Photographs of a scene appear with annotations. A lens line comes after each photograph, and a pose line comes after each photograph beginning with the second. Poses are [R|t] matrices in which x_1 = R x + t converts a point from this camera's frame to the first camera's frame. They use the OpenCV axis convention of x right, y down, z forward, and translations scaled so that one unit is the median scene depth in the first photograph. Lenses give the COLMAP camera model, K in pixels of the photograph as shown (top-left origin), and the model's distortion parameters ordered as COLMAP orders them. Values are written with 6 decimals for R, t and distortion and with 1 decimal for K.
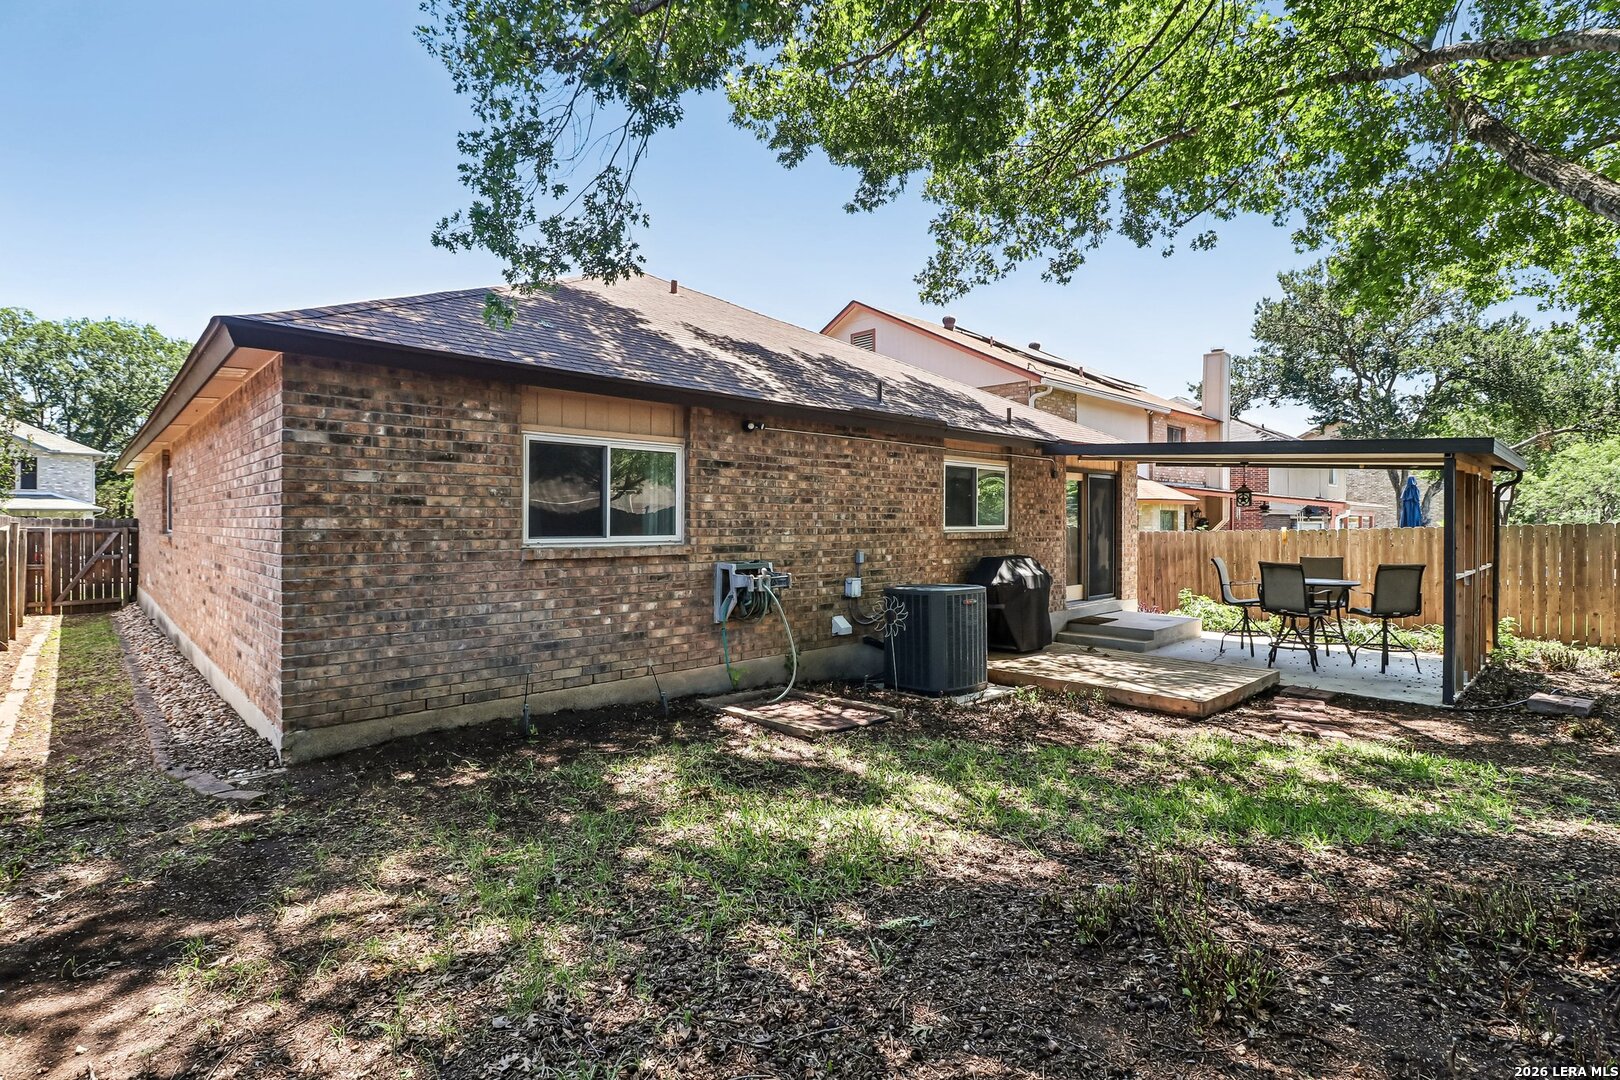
lens RADIAL K [[772.9, 0, 796.1], [0, 772.9, 528.0], [0, 0, 1]] dist [-0.002581, -0.011534]
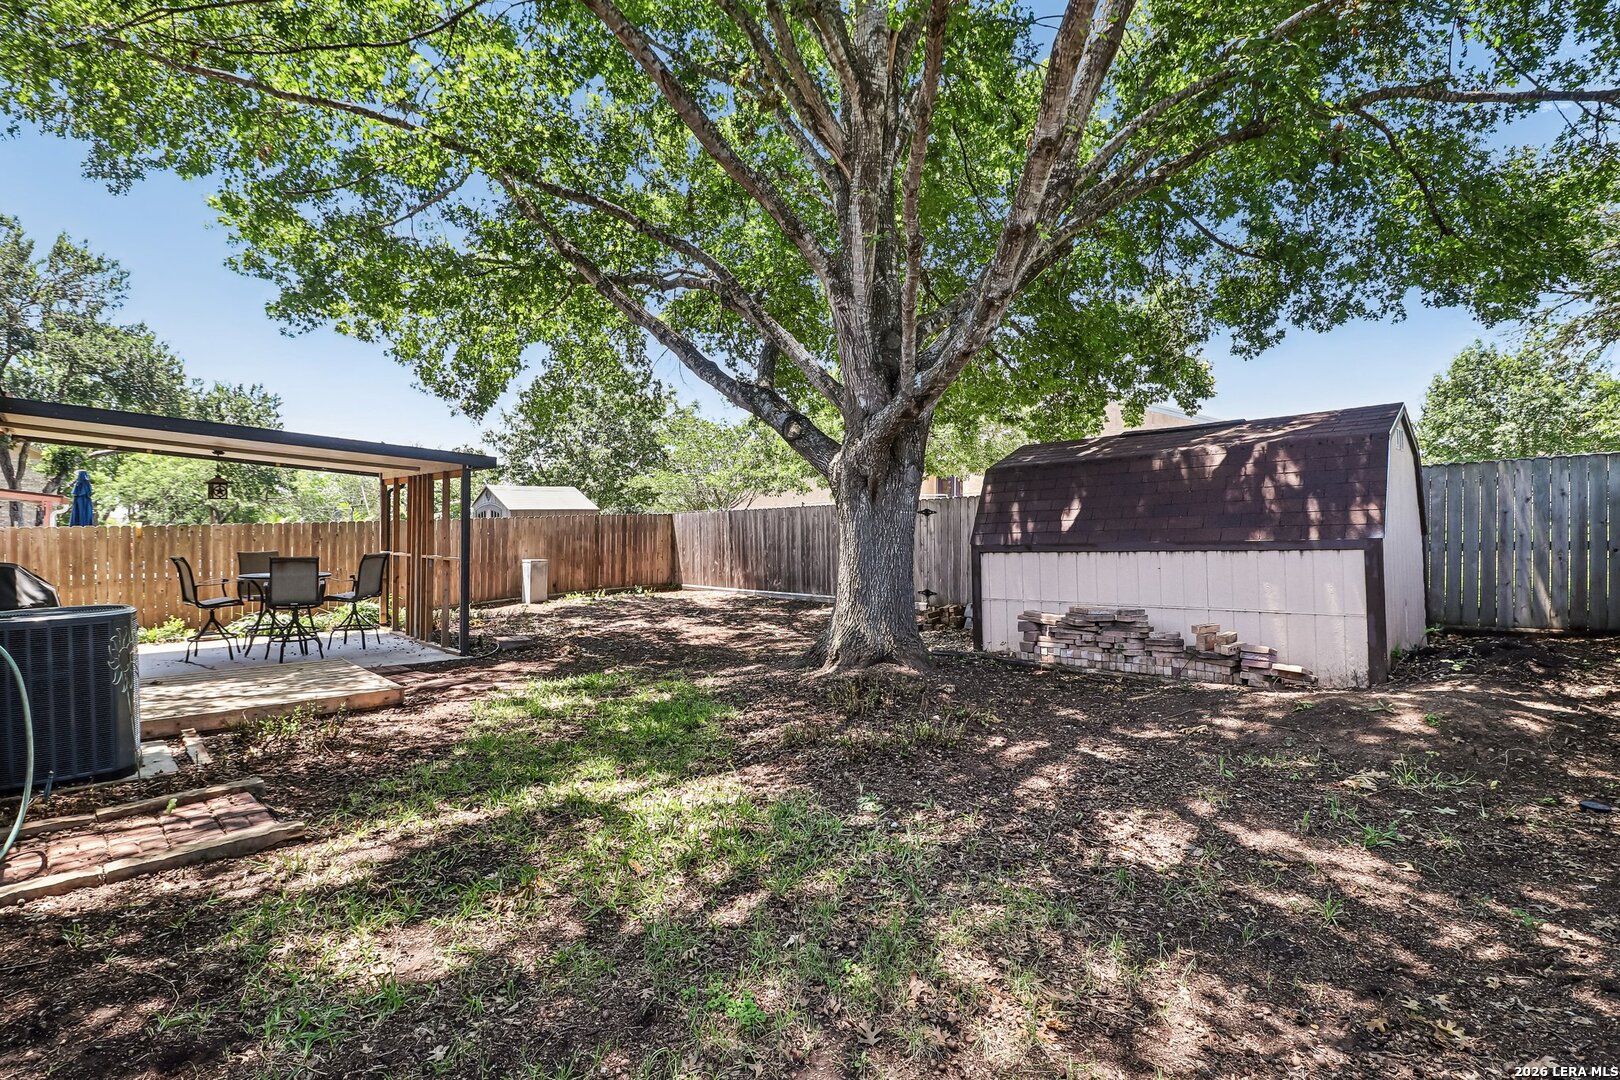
lens RADIAL K [[772.9, 0, 800.4], [0, 772.9, 532.3], [0, 0, 1]] dist [-0.002581, -0.011534]
pose [[-0.023010, -0.004891, 0.999723, -0.665629], [0.000429, 0.999988, 0.004903, 0.016047], [-0.999735, 0.000542, -0.023007, 0.633269]]
